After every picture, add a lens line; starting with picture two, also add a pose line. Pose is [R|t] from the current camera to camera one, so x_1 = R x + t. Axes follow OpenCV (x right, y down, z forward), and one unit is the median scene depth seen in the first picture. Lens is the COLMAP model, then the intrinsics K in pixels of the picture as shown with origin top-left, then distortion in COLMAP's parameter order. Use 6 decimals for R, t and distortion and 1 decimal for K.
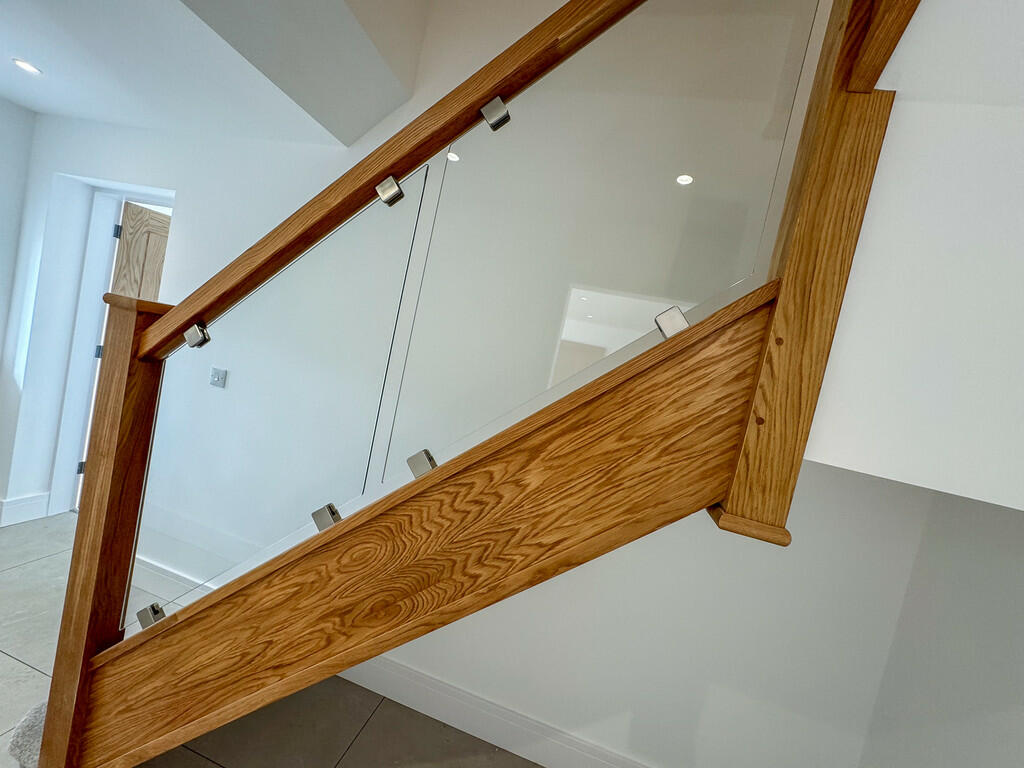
lens RADIAL K [[409.6, 0, 509.6], [0, 409.6, 380.6], [0, 0, 1]] dist [-0.033706, 0.012241]
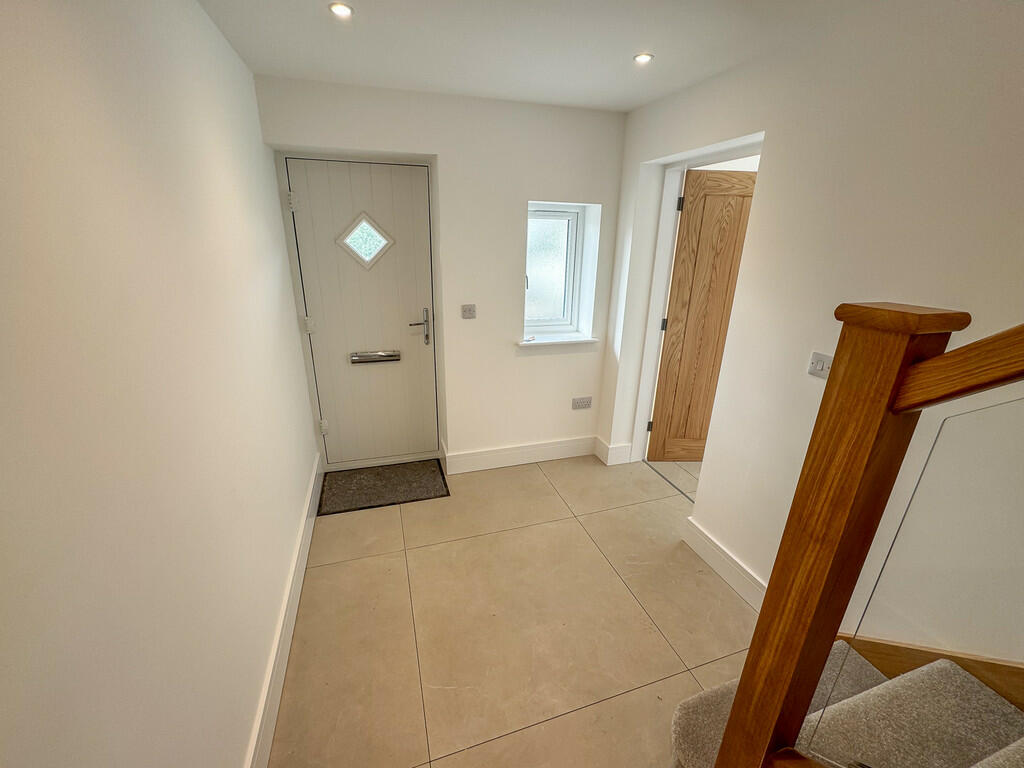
lens RADIAL K [[409.6, 0, 509.6], [0, 409.6, 380.6], [0, 0, 1]] dist [-0.033706, 0.012241]
pose [[0.501637, 0.087149, -0.860677, -0.289024], [0.043082, 0.991161, 0.125471, -0.081890], [0.864005, -0.100021, 0.493449, 0.090420]]
